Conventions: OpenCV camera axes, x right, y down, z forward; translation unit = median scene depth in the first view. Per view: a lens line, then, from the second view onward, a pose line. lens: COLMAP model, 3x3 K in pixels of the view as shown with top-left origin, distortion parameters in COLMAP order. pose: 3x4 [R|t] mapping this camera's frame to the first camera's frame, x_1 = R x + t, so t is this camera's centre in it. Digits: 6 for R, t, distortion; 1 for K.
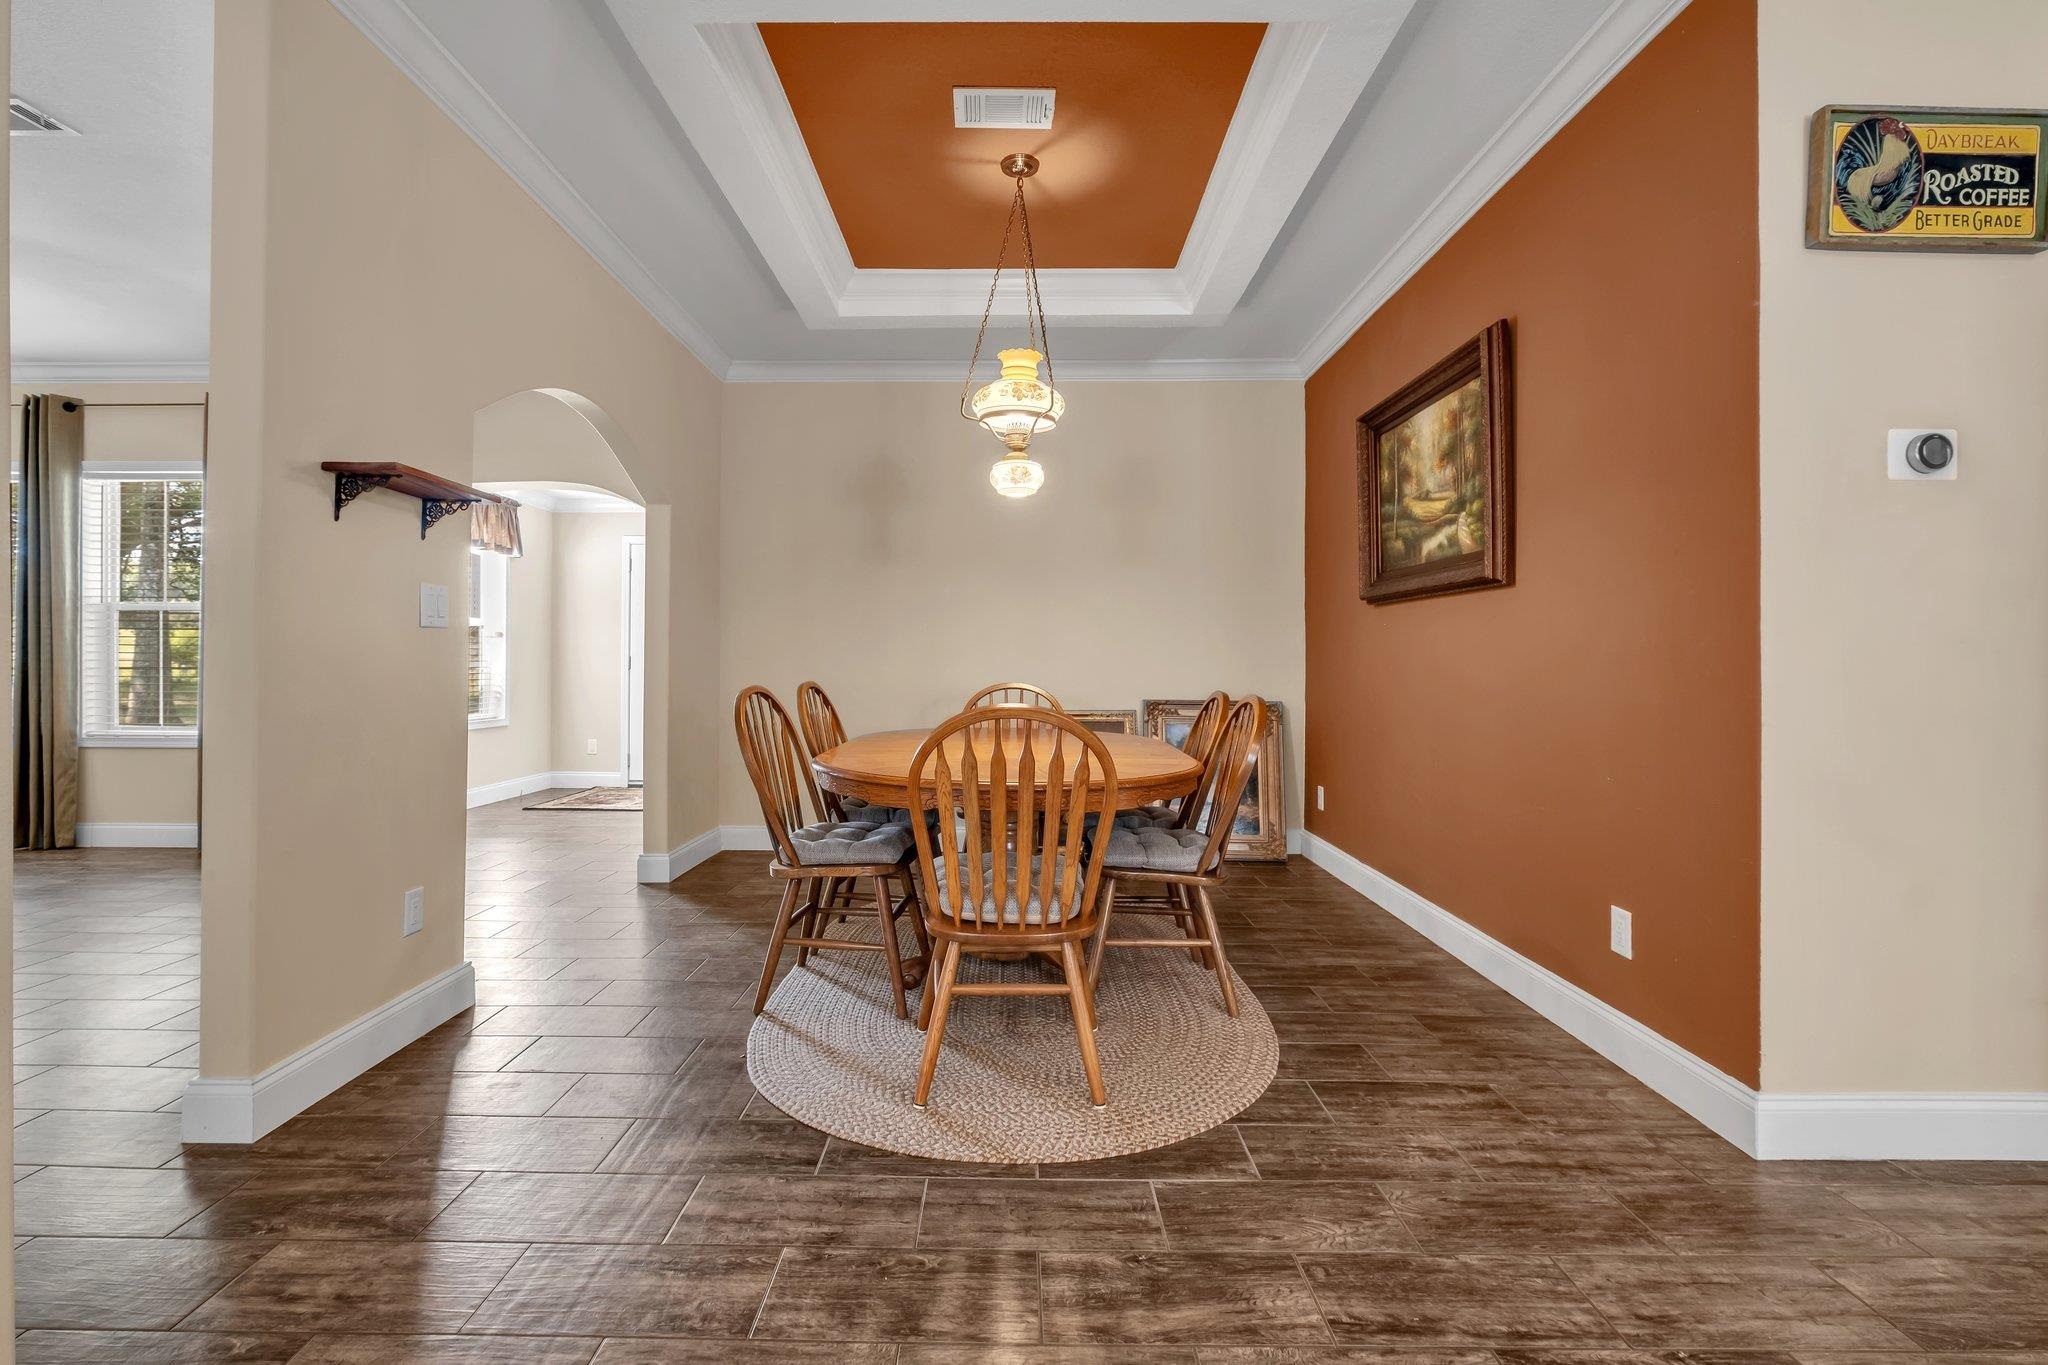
lens RADIAL K [[938.9, 0, 1016.5], [0, 938.9, 655.1], [0, 0, 1]] dist [-0.002782, -0.000504]
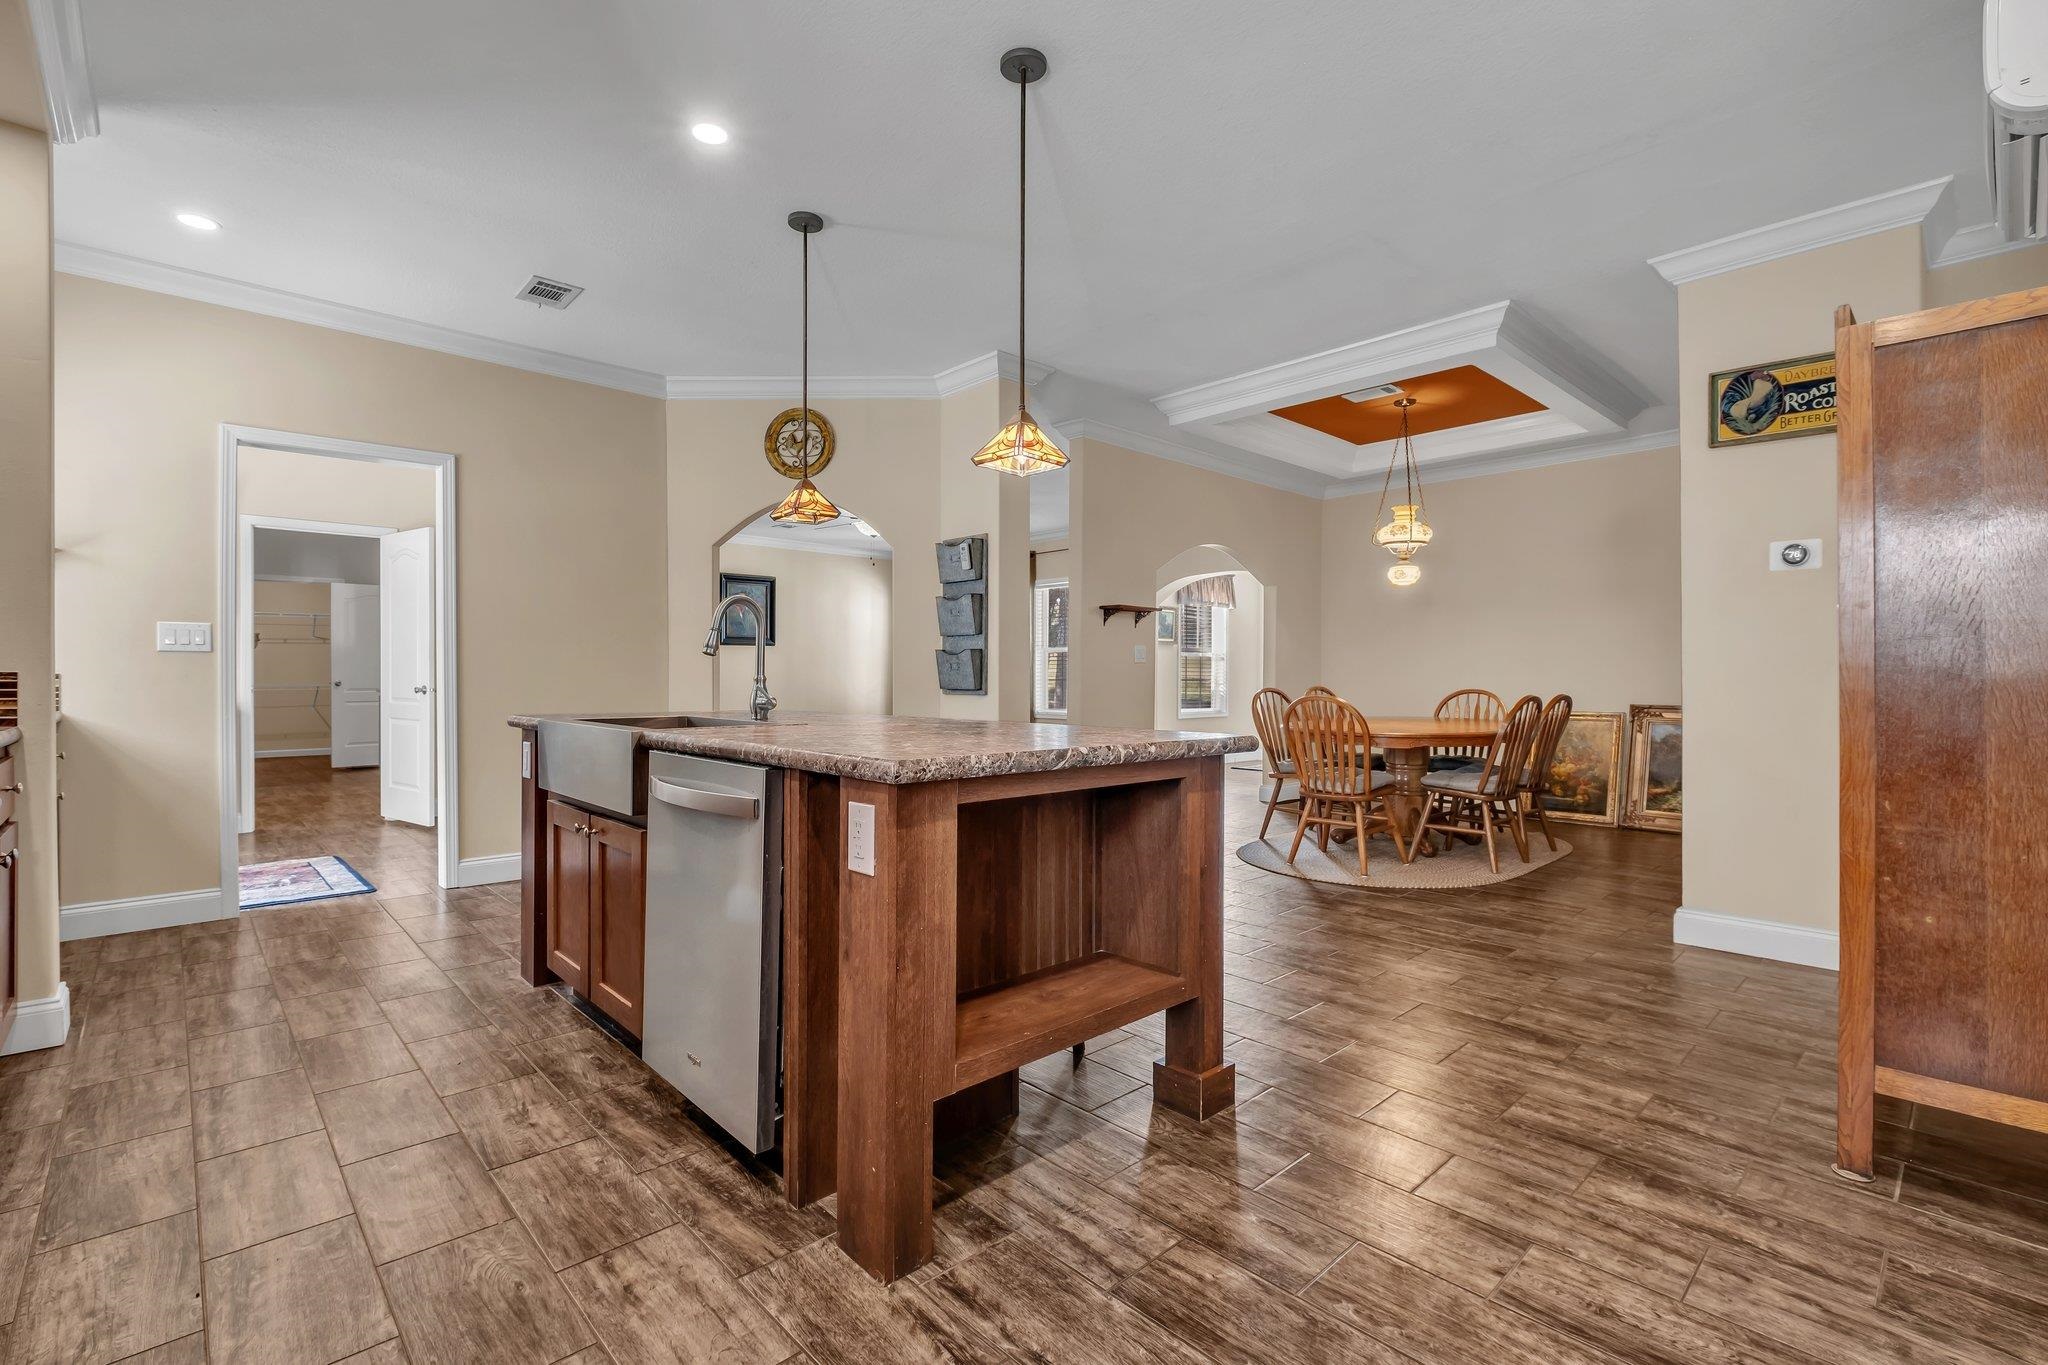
lens RADIAL K [[913.6, 0, 1024.0], [0, 913.6, 682.5], [0, 0, 1]] dist [-0.000473, -0.000061]
pose [[0.701739, 0.001256, -0.712433, 1.033893], [0.008369, 0.999915, 0.010006, -0.004713], [0.712385, -0.012984, 0.701669, -1.070619]]
